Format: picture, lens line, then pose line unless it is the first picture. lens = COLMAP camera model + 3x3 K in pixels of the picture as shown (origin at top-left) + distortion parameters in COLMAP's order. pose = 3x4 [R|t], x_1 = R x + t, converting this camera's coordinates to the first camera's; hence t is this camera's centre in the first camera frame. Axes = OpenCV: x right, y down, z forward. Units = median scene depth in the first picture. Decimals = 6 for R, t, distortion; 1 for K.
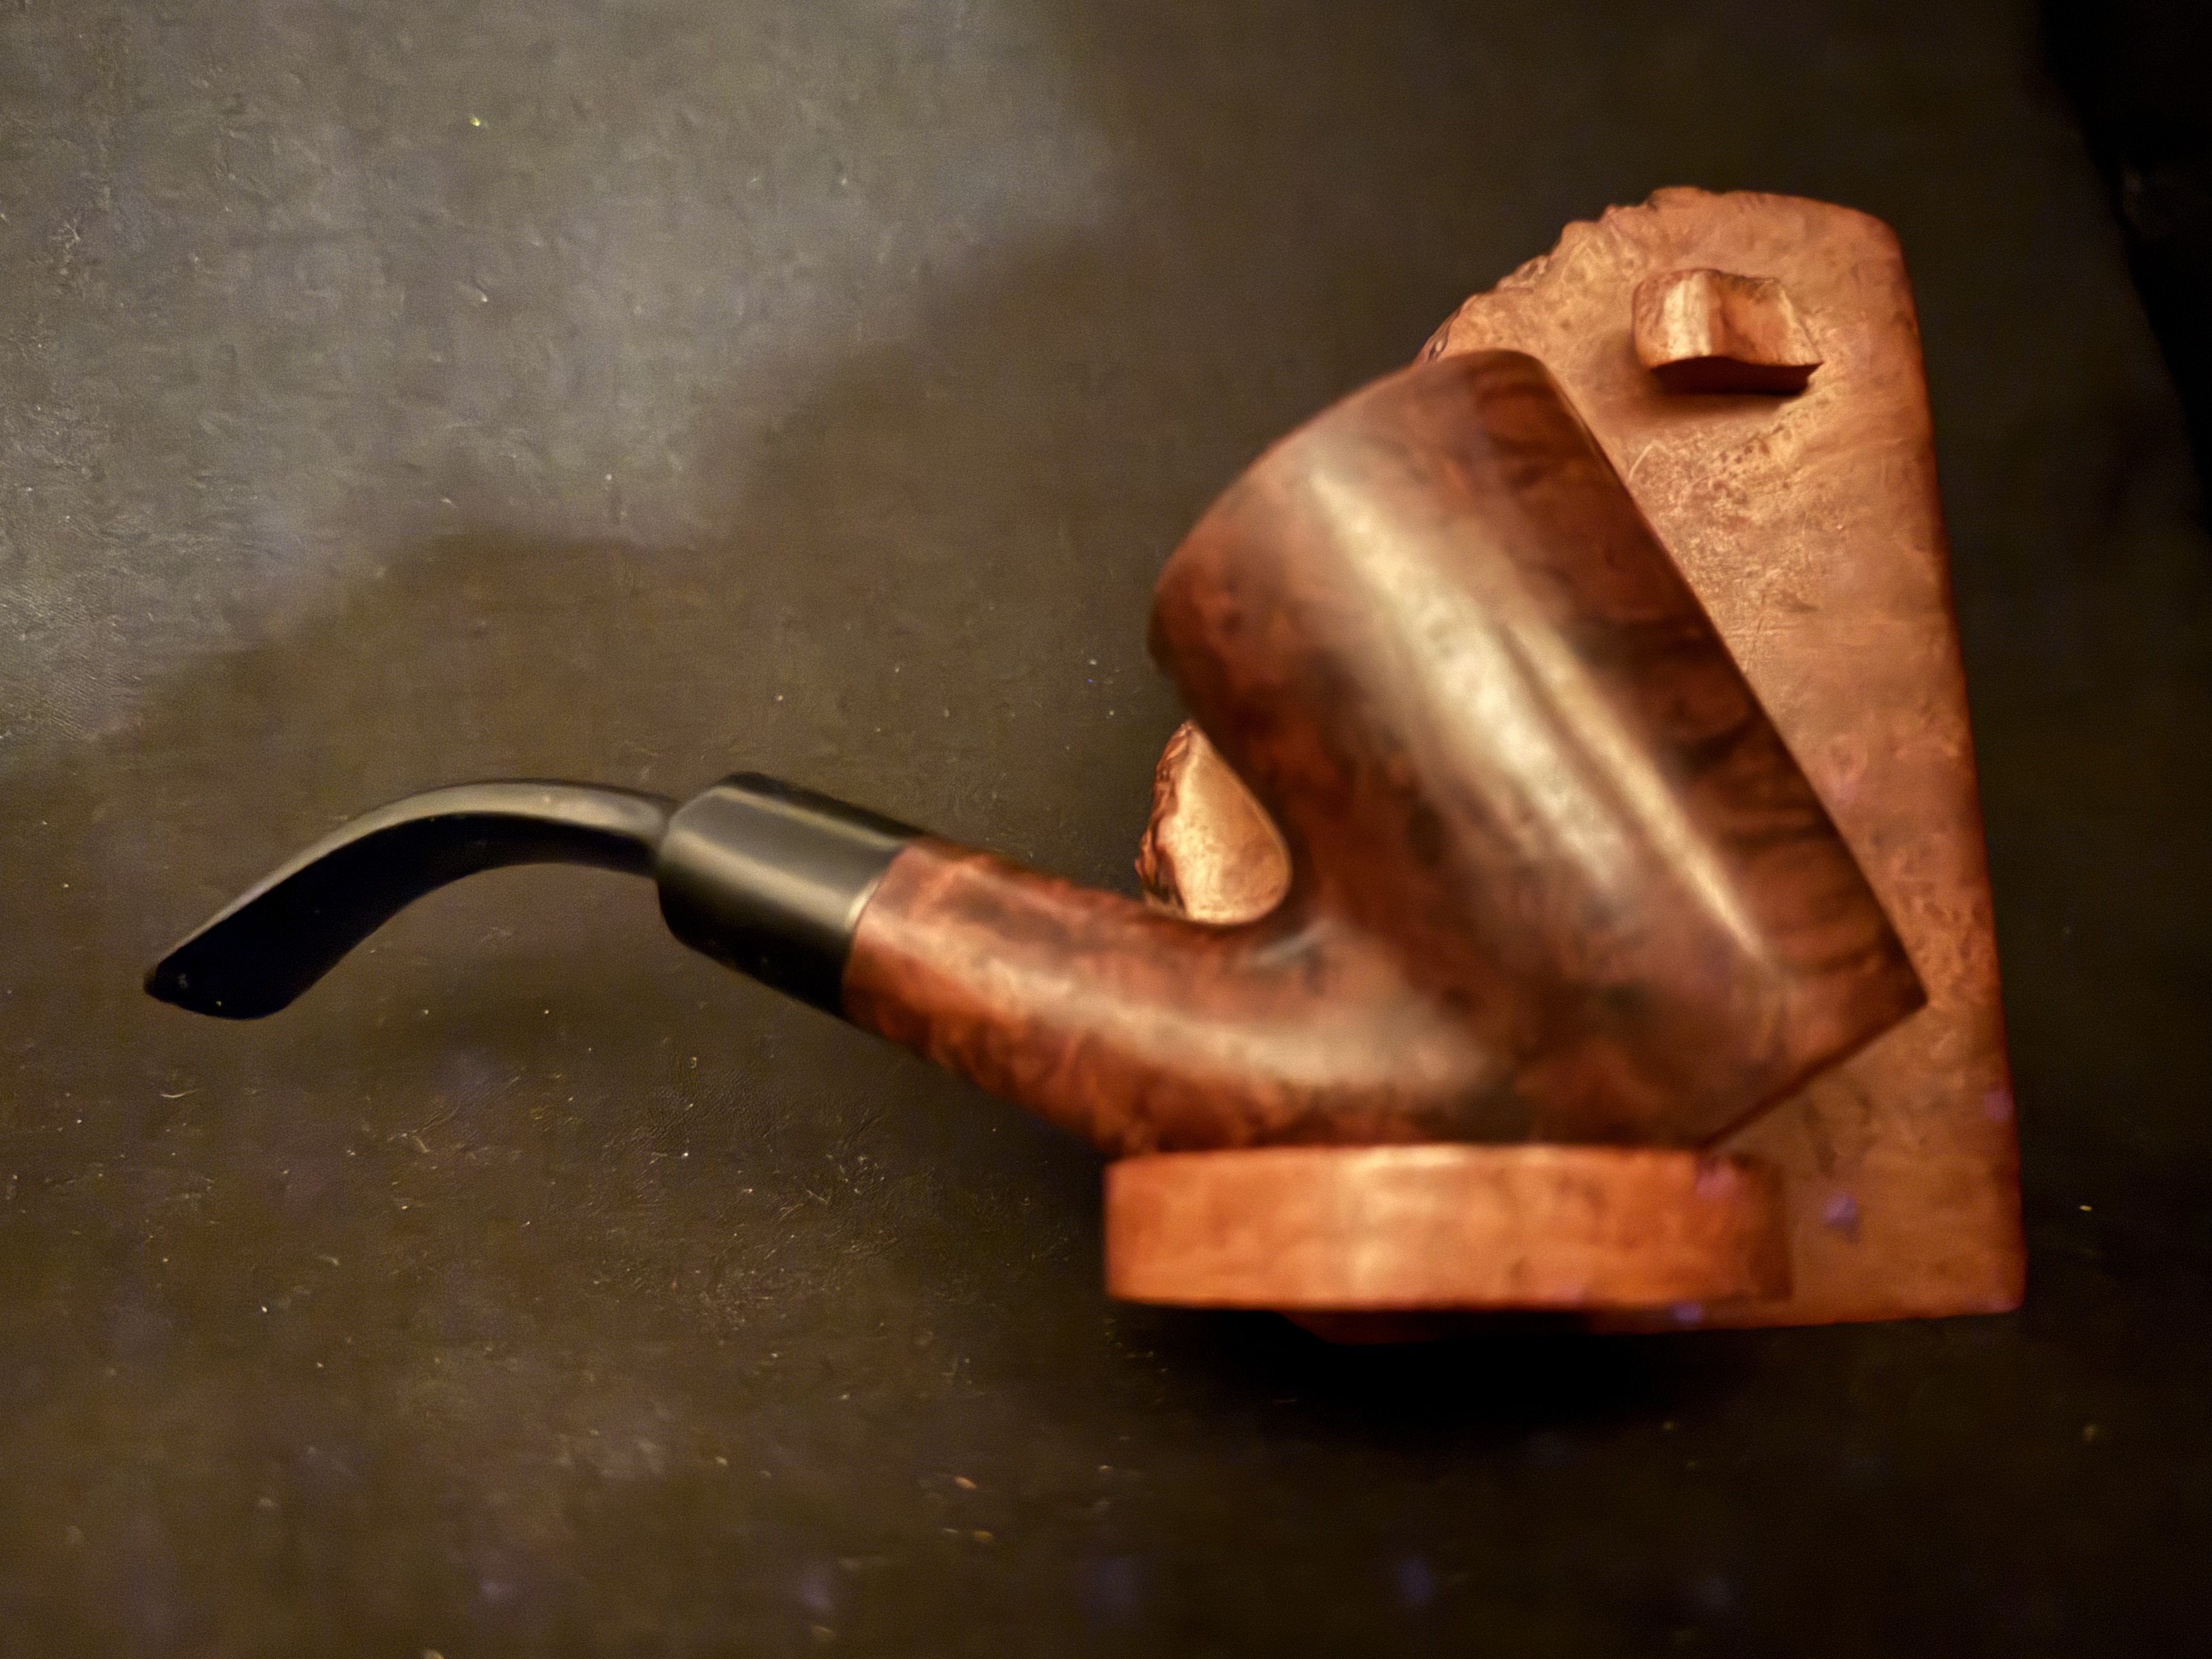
lens RADIAL K [[1818.5, 0, 1089.0], [0, 1818.5, 837.3], [0, 0, 1]] dist [-0.059846, -0.014860]
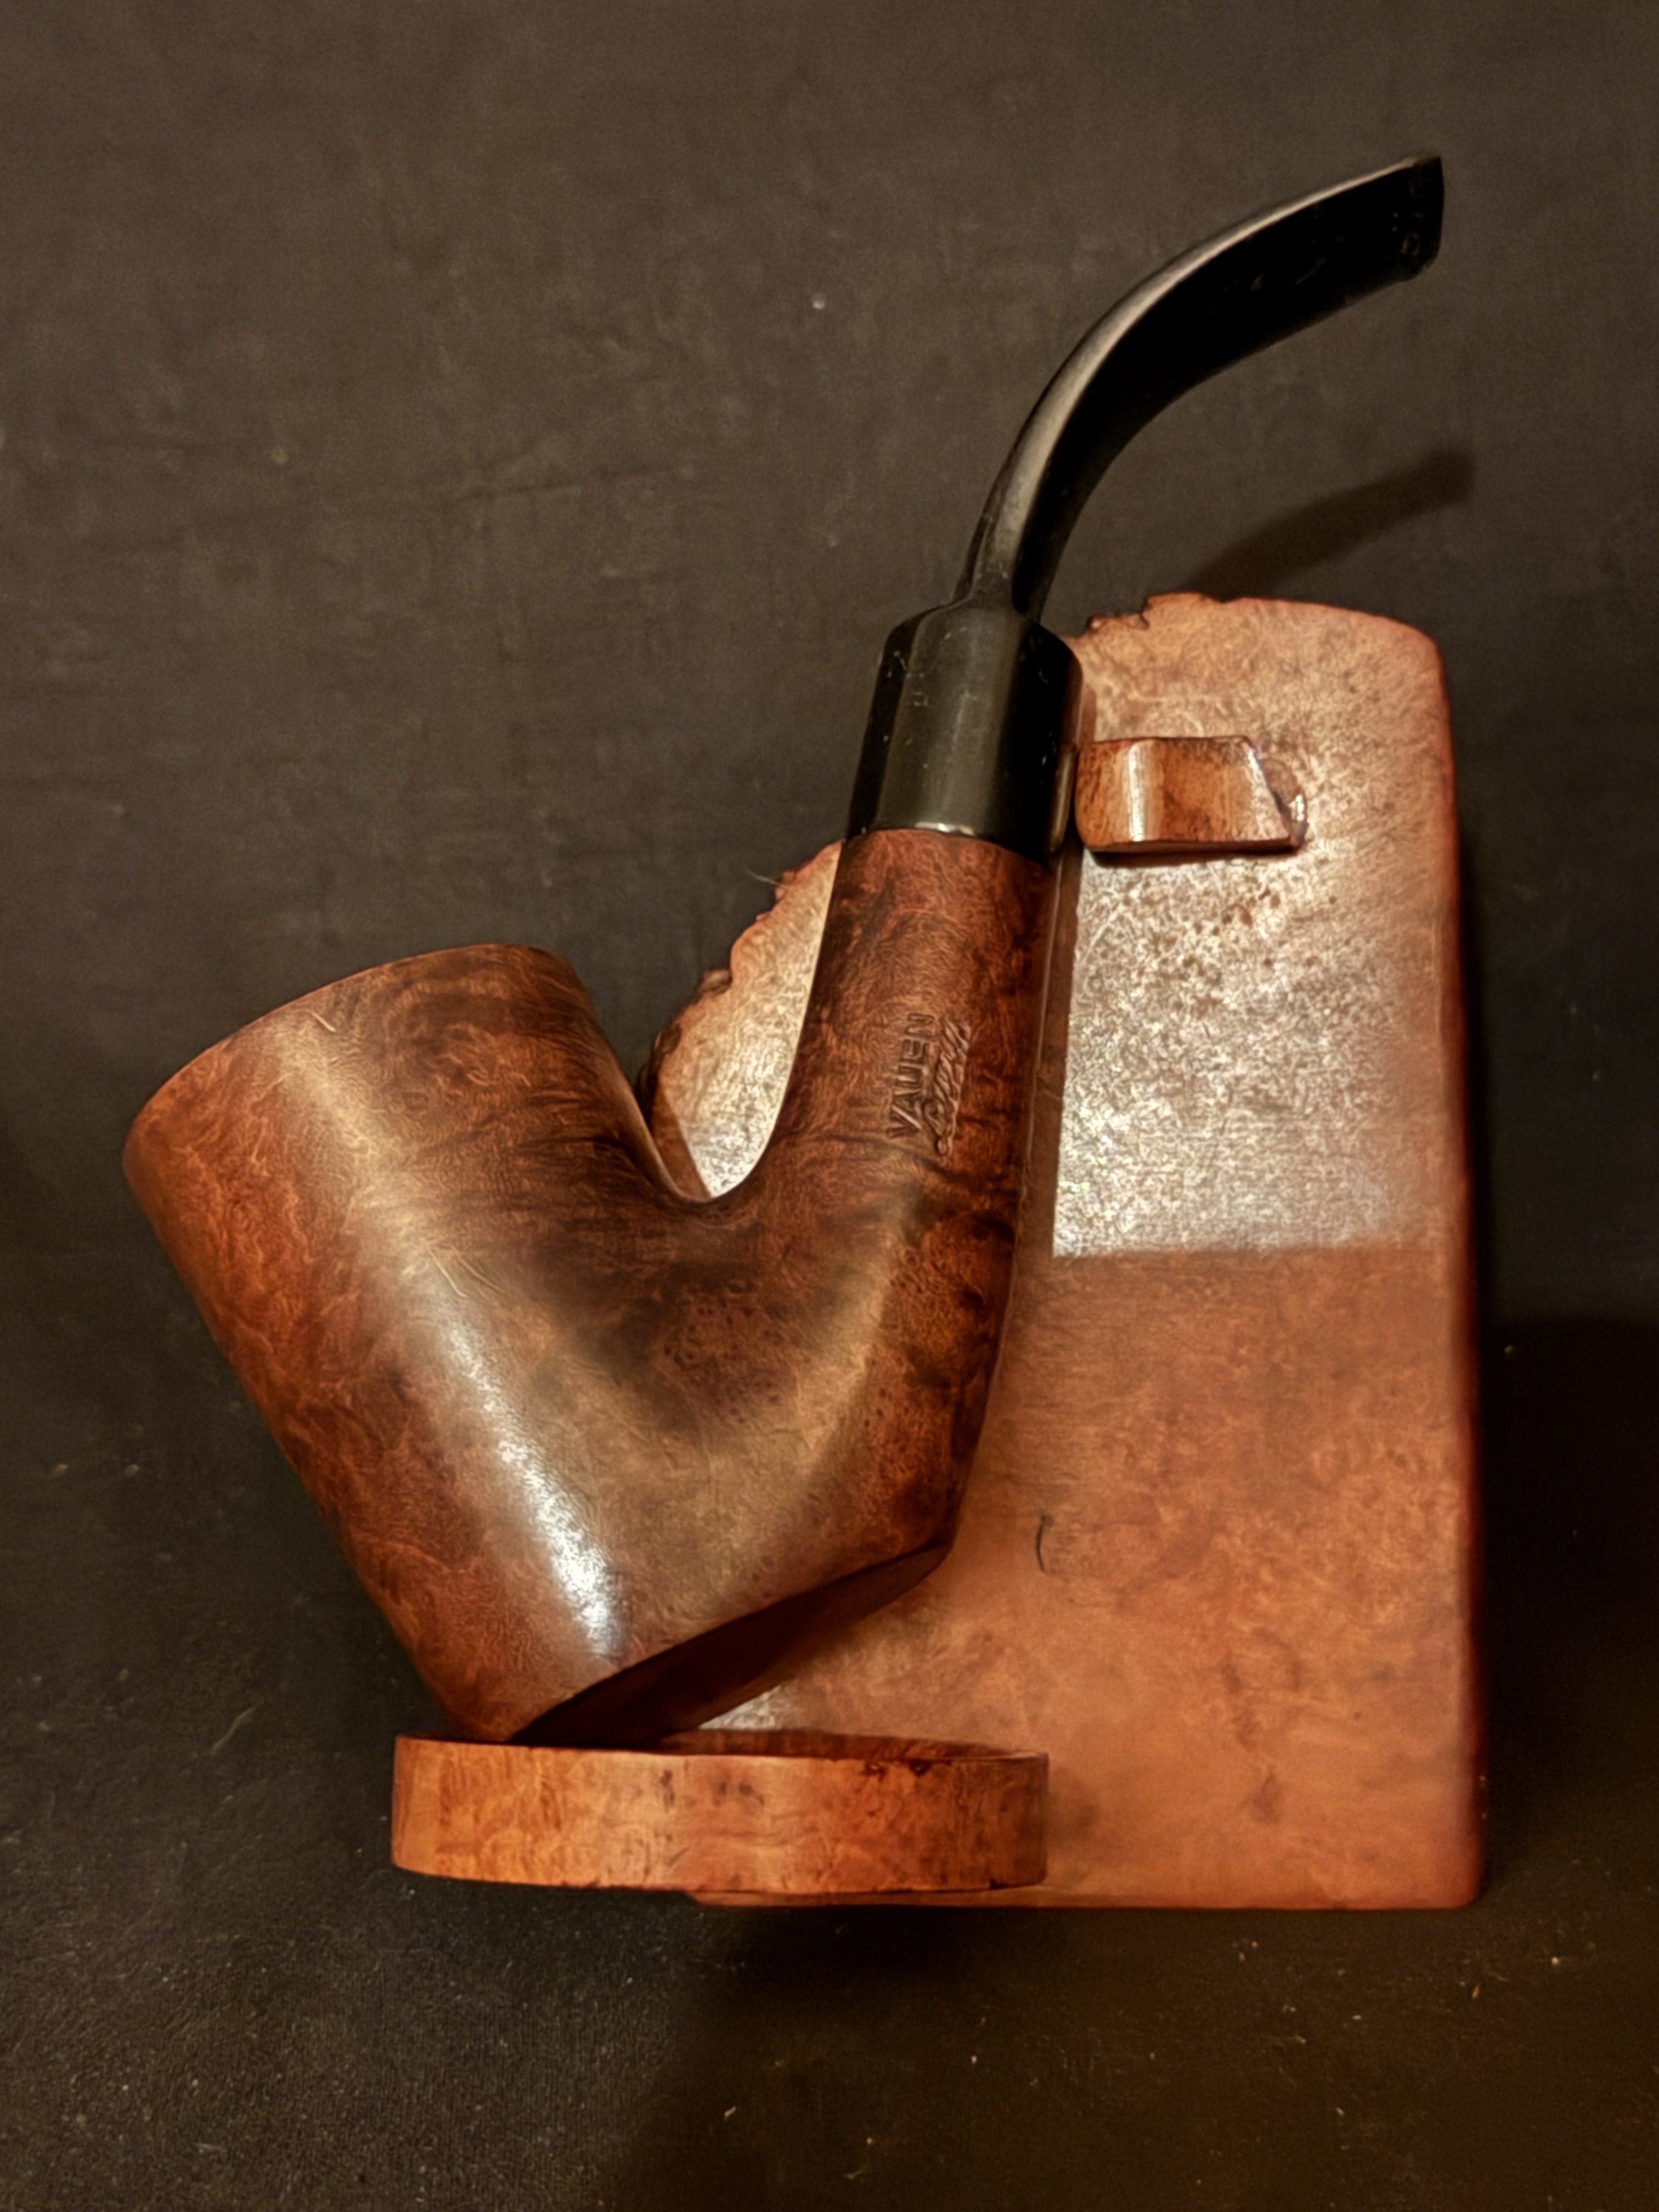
lens RADIAL K [[3689.0, 0, 842.4], [0, 3689.0, 1109.0], [0, 0, 1]] dist [0.119212, 0.000000]
pose [[0.992708, 0.015956, -0.119487, 0.398960], [-0.004976, 0.995780, 0.091634, -0.288953], [0.120445, -0.090371, 0.988598, -0.811891]]
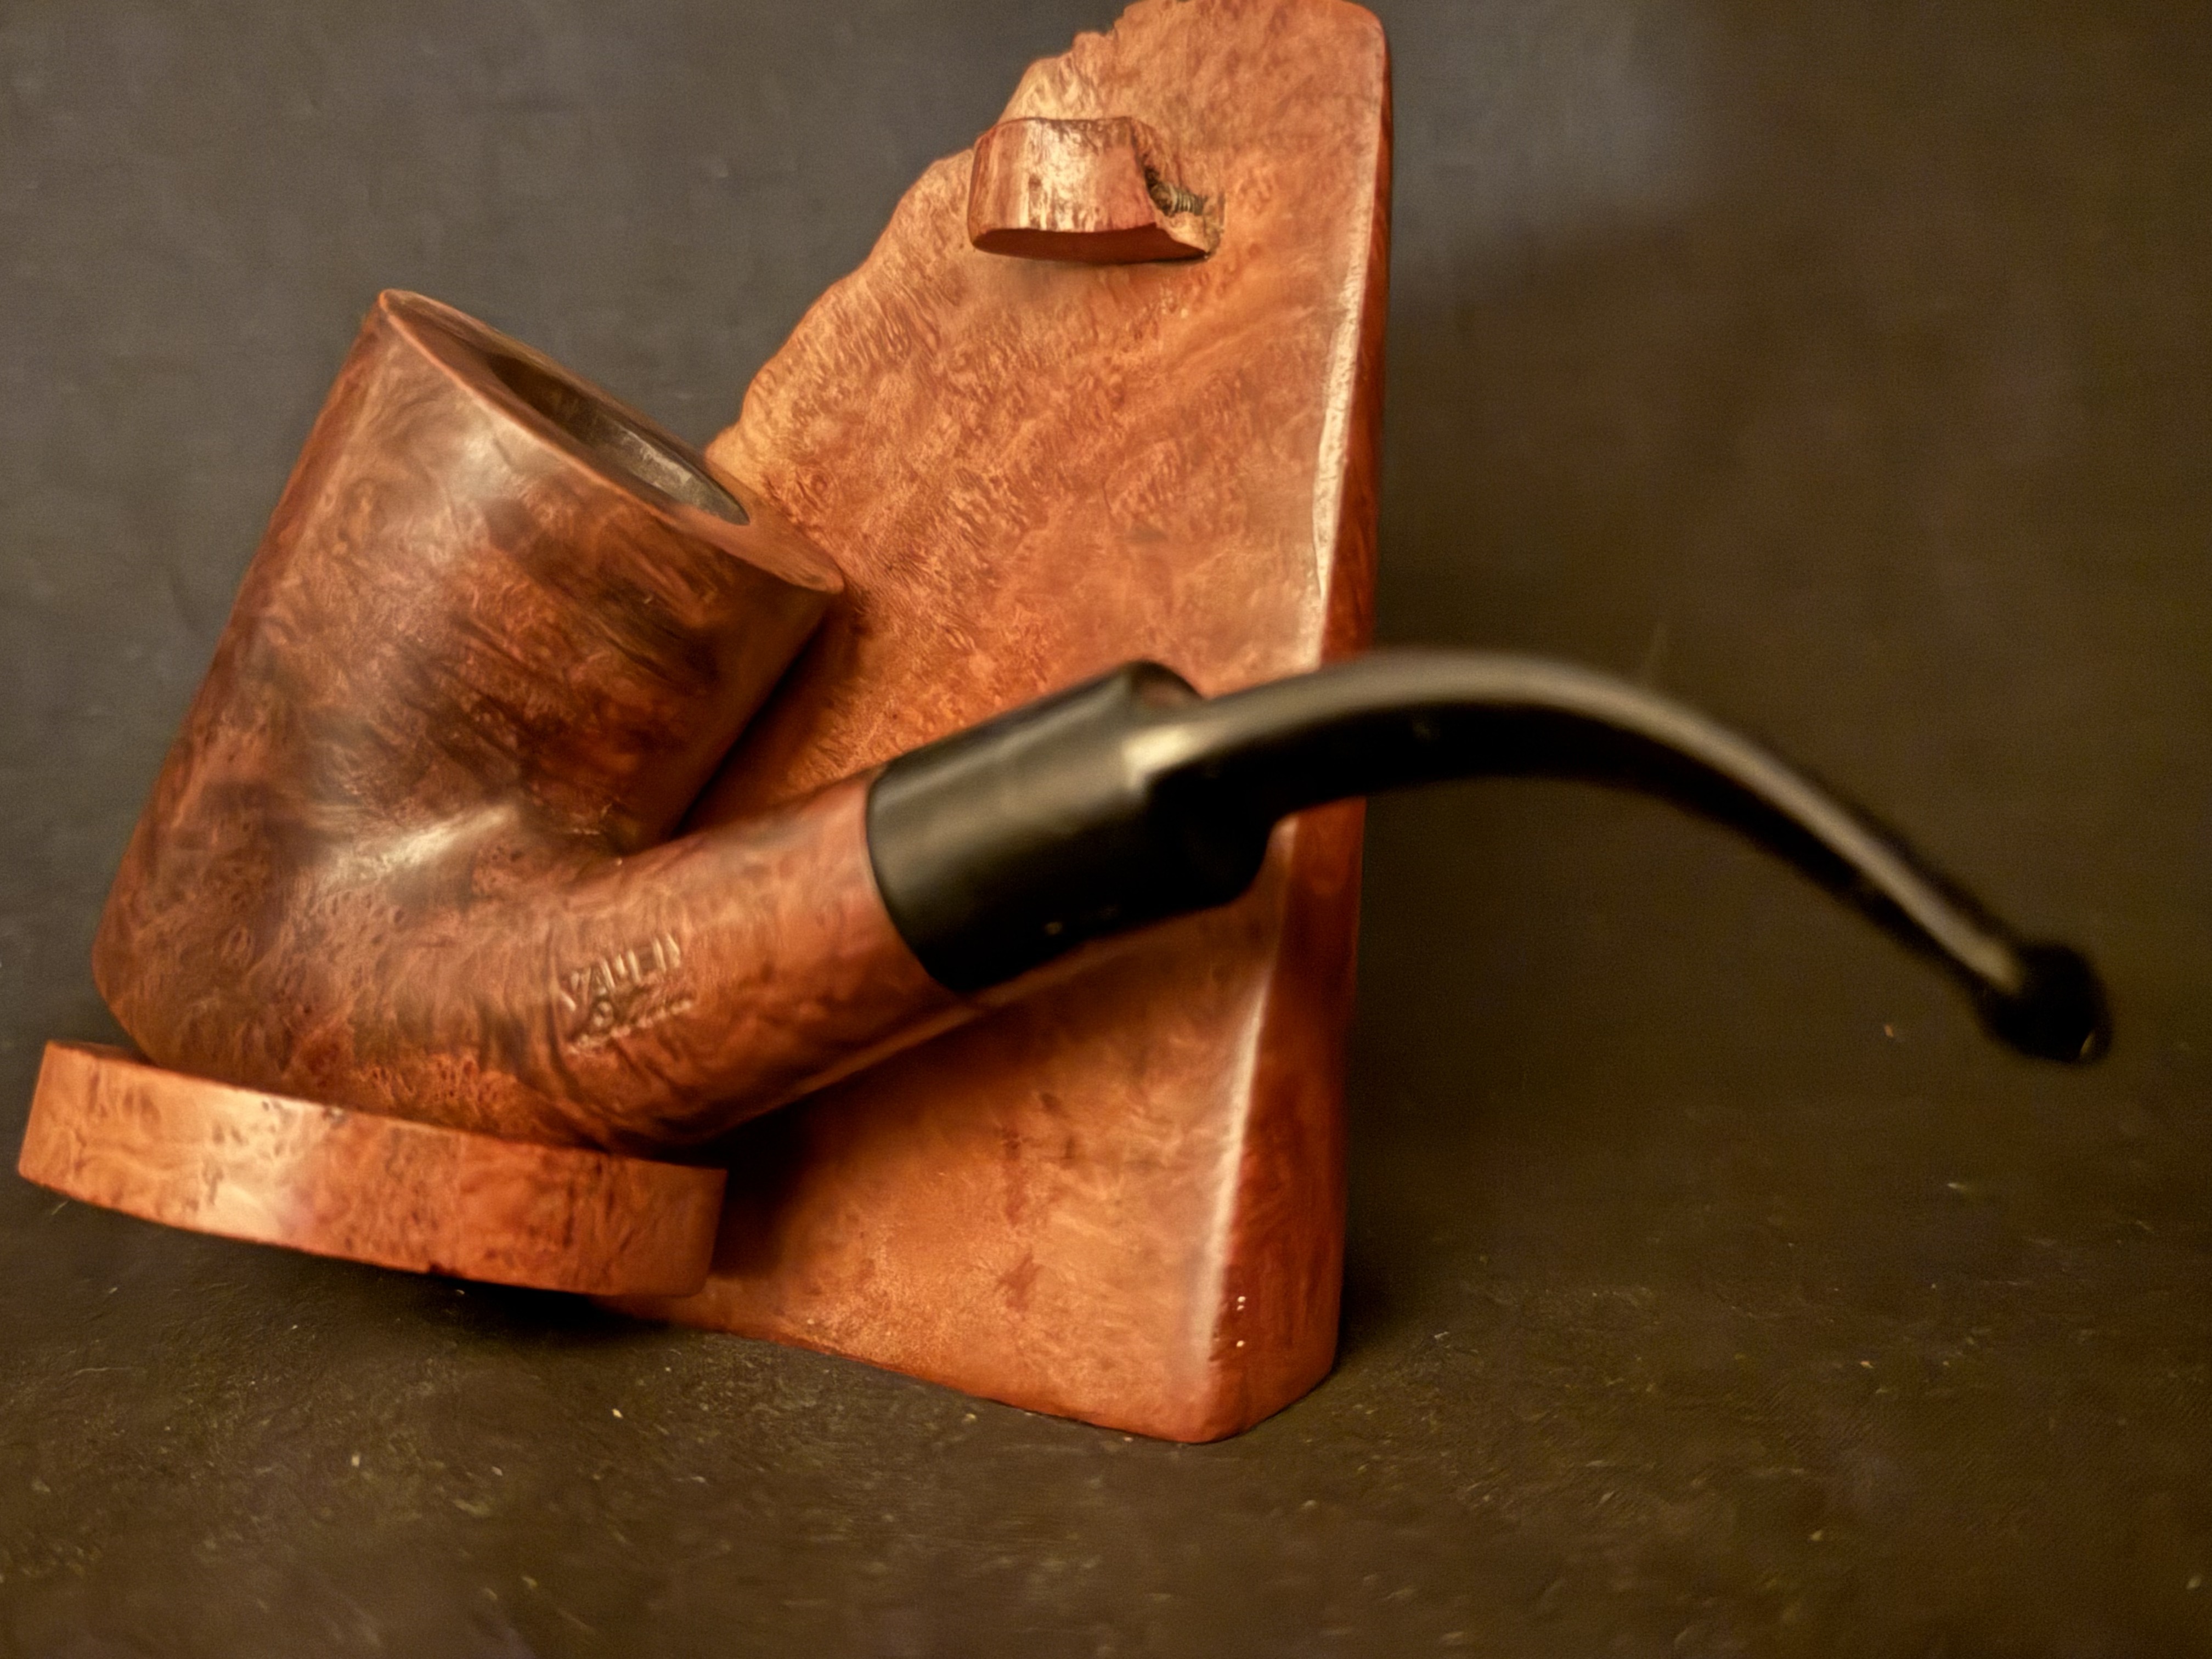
lens RADIAL K [[2362.2, 0, 1103.9], [0, 2362.2, 824.8], [0, 0, 1]] dist [0.119146, 0.000000]
pose [[0.815104, 0.082096, -0.573468, 0.989571], [-0.065507, 0.996620, 0.049563, -0.048551], [0.575599, -0.002833, 0.817728, 0.118382]]
